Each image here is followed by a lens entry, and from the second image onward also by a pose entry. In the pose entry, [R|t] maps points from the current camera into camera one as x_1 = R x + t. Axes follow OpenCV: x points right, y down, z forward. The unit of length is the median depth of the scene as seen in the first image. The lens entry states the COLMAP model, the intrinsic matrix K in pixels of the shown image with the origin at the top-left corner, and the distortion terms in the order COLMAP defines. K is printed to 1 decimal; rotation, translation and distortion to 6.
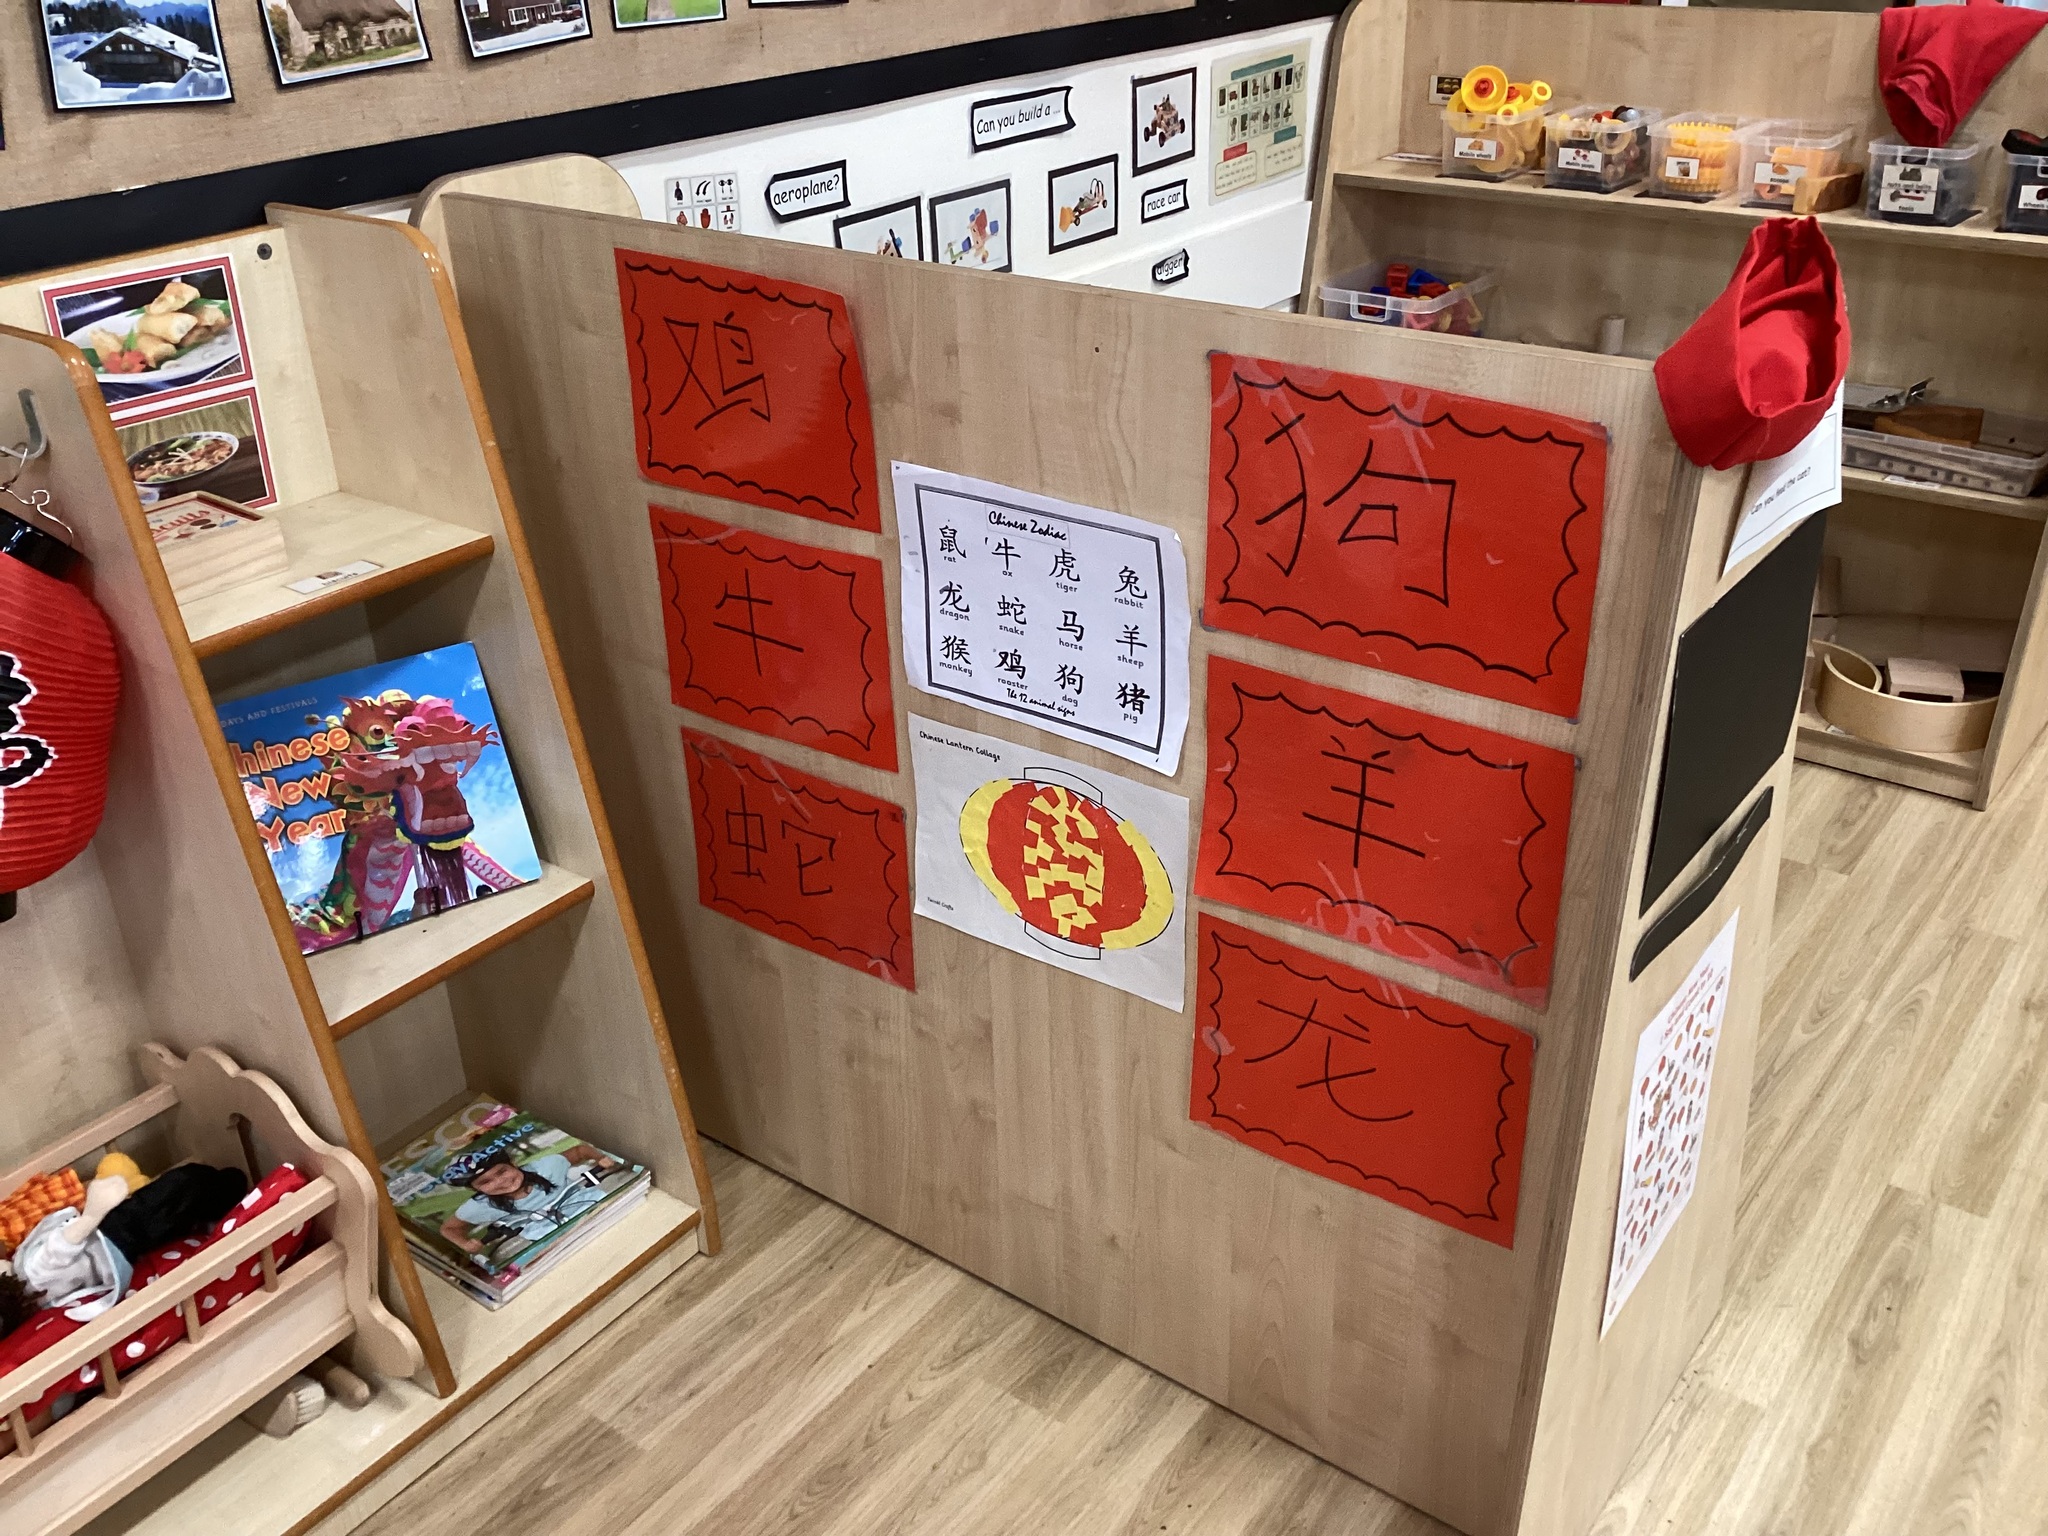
lens RADIAL K [[1863.8, 0, 1056.7], [0, 1863.8, 777.2], [0, 0, 1]] dist [0.023019, 0.000000]
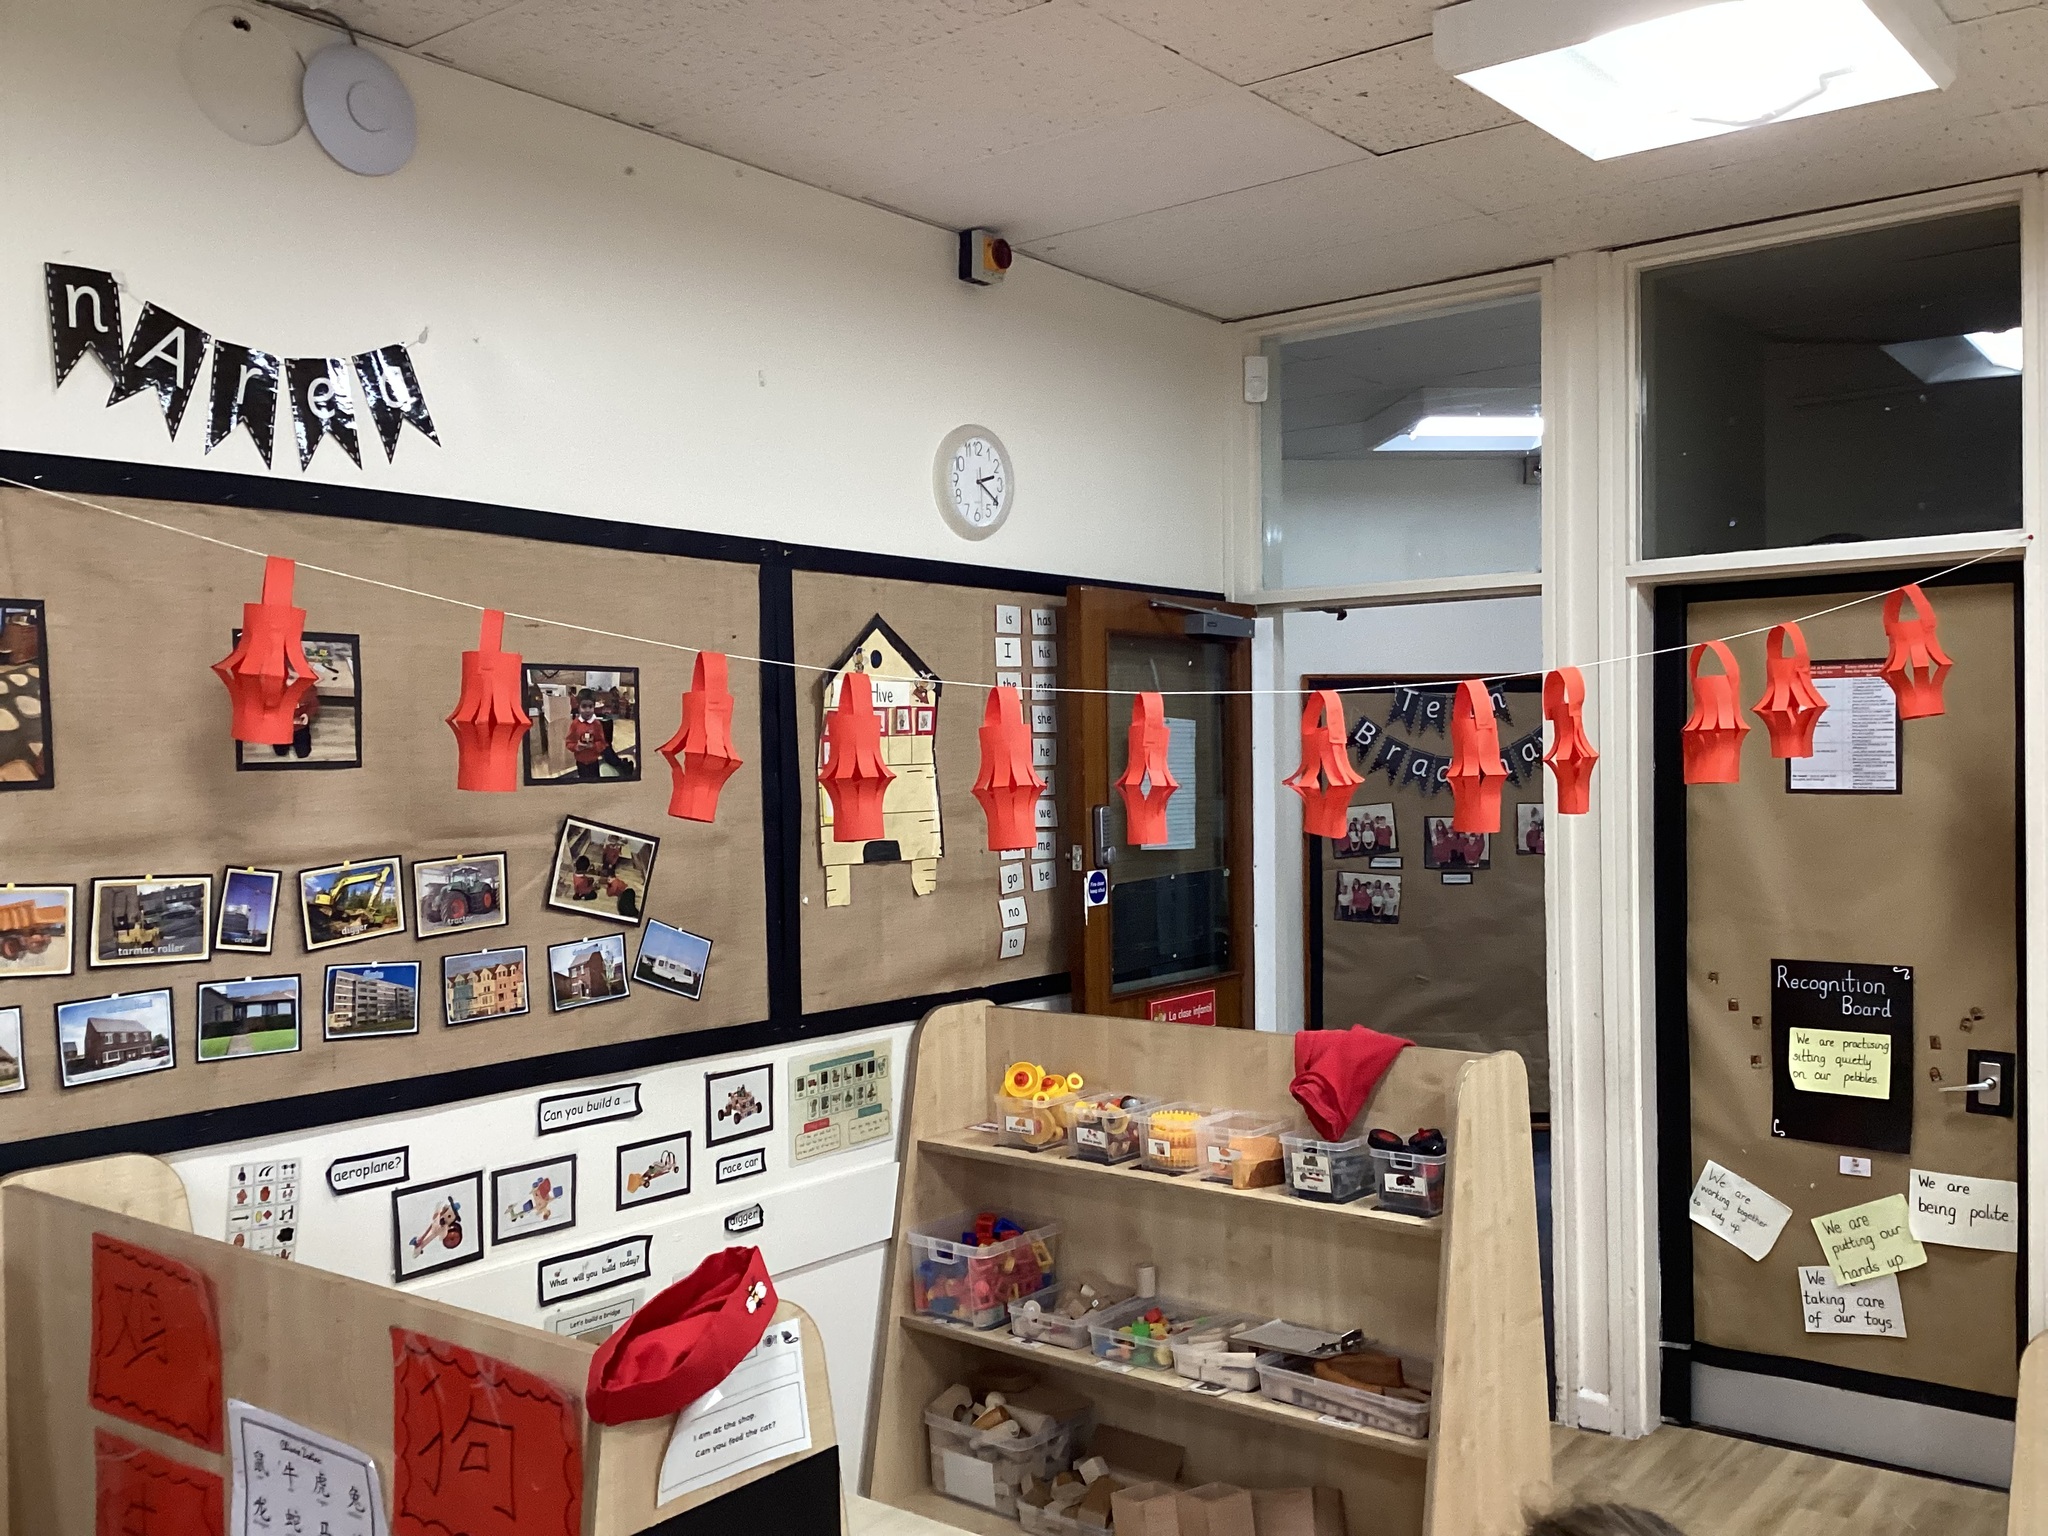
lens RADIAL K [[1863.8, 0, 983.6], [0, 1863.8, 800.8], [0, 0, 1]] dist [0.023019, 0.000000]
pose [[0.999187, 0.007119, -0.039689, 0.449075], [-0.024012, 0.895790, -0.443829, 0.025760], [0.032393, 0.444421, 0.895232, -0.330063]]
